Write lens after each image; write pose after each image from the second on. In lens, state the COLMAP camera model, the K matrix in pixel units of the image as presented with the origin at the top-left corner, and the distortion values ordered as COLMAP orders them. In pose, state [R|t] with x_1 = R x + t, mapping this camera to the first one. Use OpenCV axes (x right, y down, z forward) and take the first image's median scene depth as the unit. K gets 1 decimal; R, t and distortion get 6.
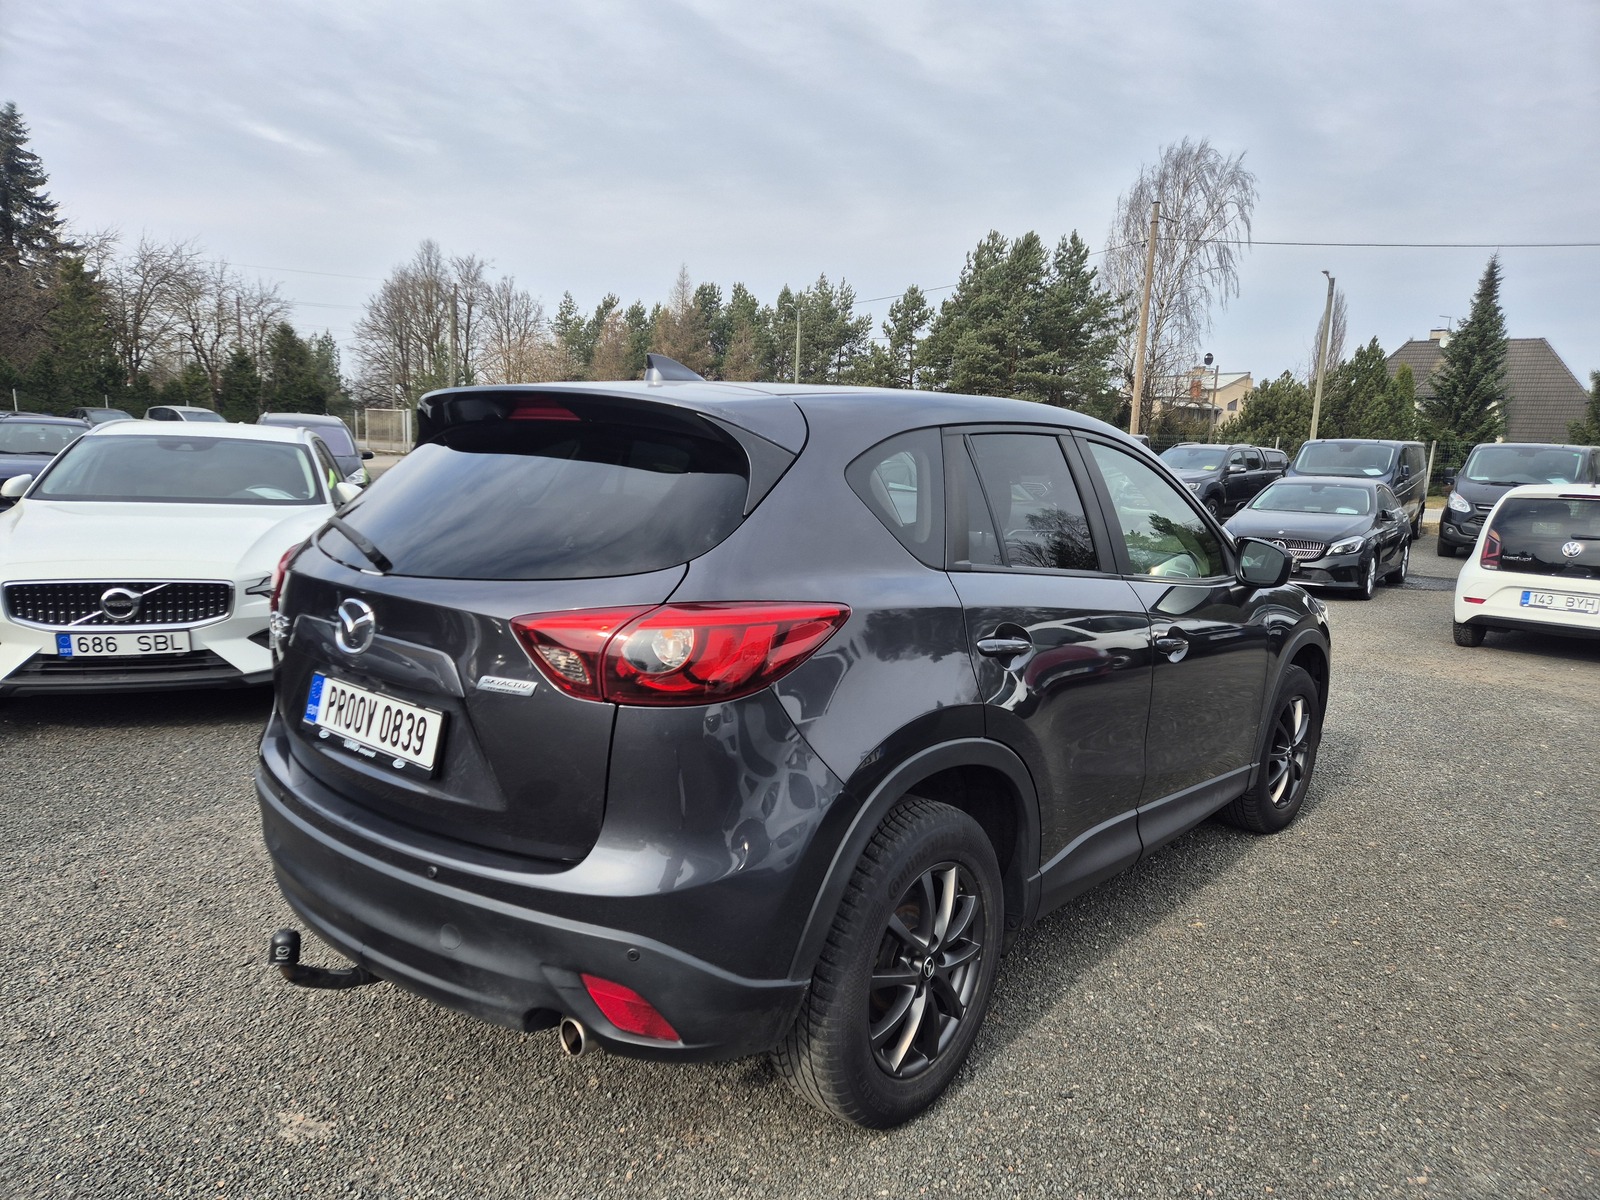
lens RADIAL K [[1052.9, 0, 804.8], [0, 1052.9, 610.3], [0, 0, 1]] dist [0.082691, -0.064740]
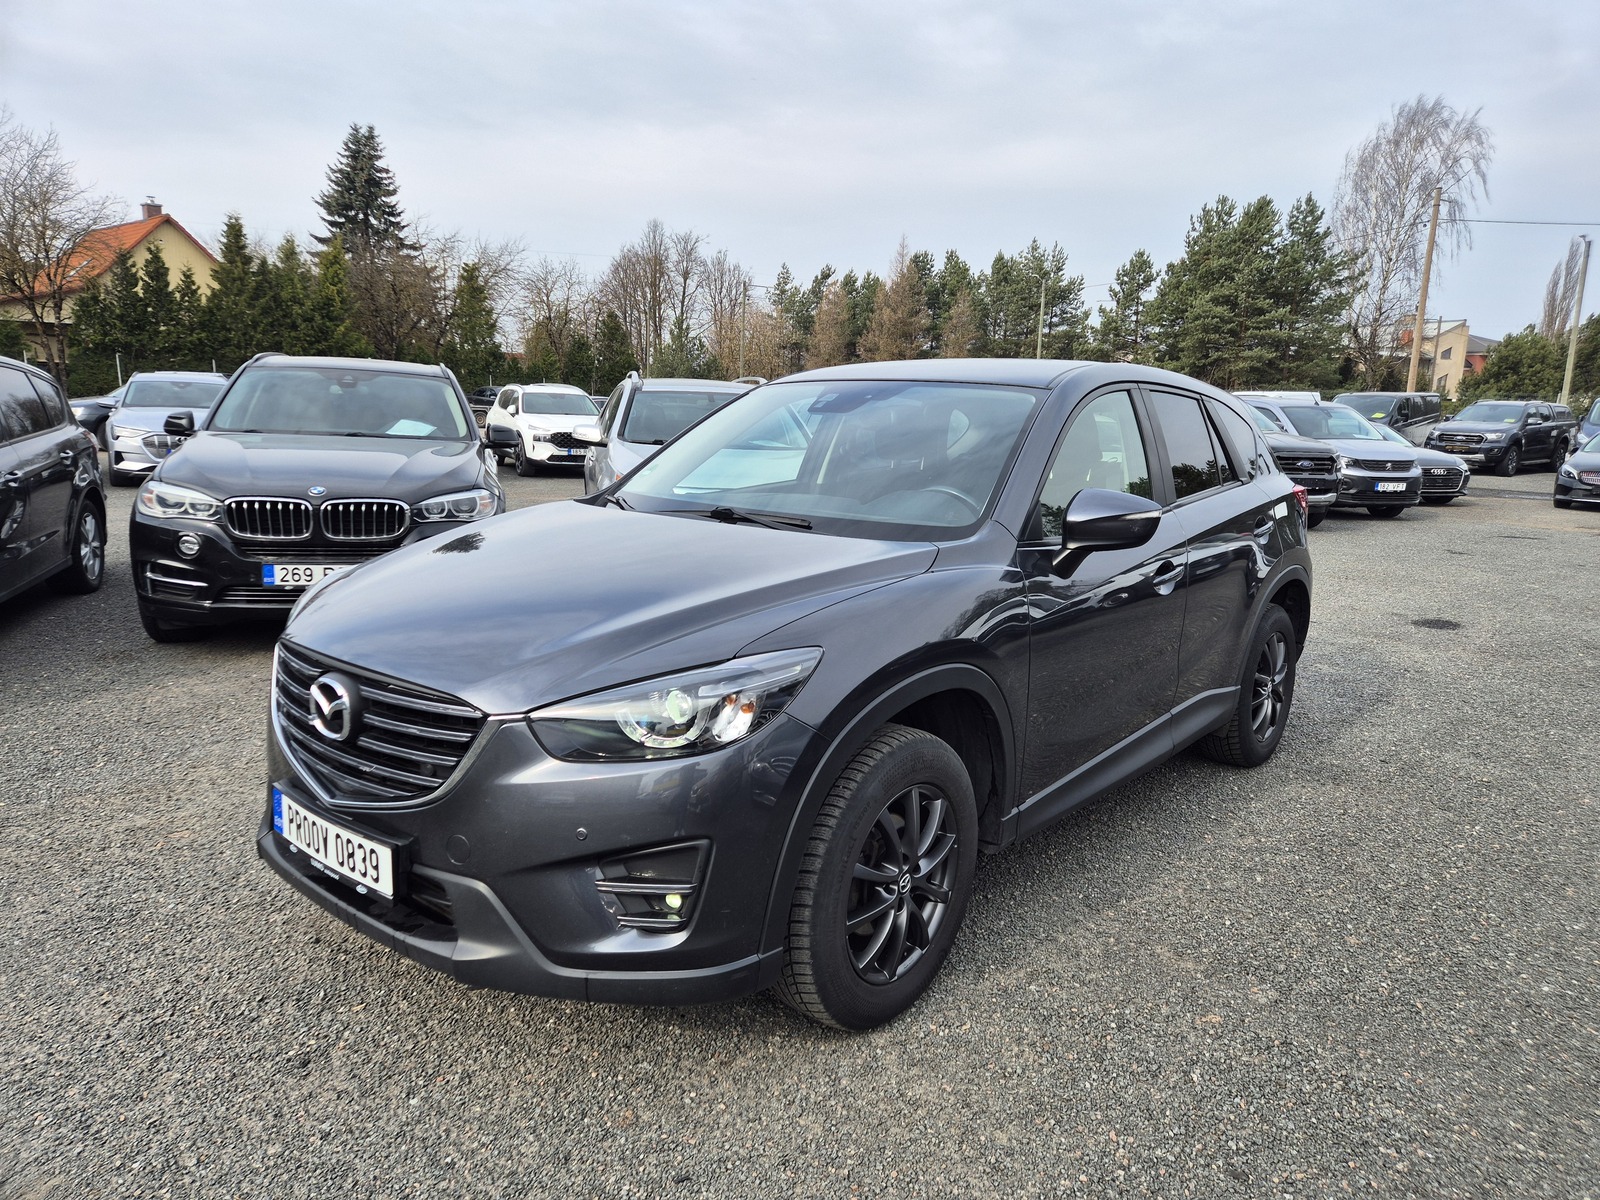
lens RADIAL K [[1054.1, 0, 800.0], [0, 1054.1, 600.0], [0, 0, 1]] dist [0.079039, -0.068501]
pose [[0.990480, 0.011121, -0.137209, -0.083724], [-0.006983, 0.999507, 0.030607, 0.013068], [0.137482, -0.029358, 0.990069, -0.112354]]
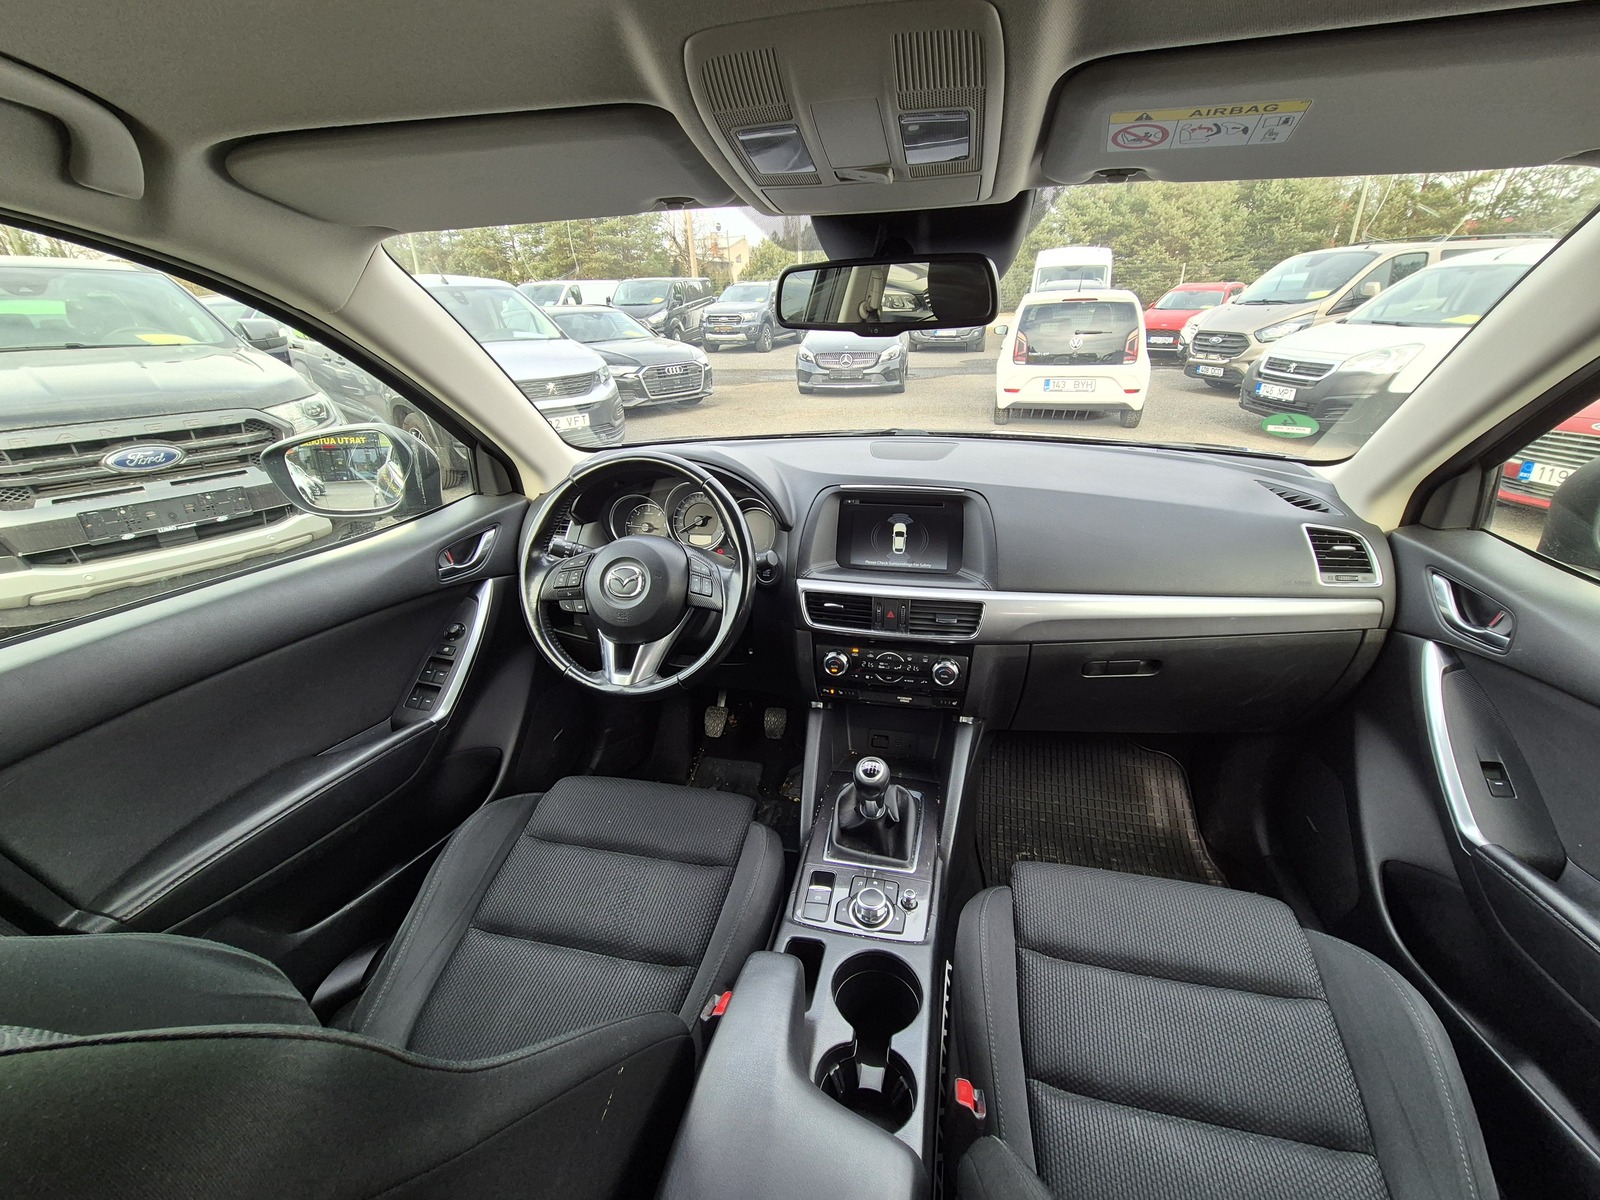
lens RADIAL K [[649.4, 0, 808.2], [0, 649.4, 595.5], [0, 0, 1]] dist [-0.000009, 0.000025]
pose [[0.887027, -0.247083, 0.390044, 0.004480], [0.129521, 0.944004, 0.303448, -0.006445], [-0.443179, -0.218648, 0.869359, 0.051887]]
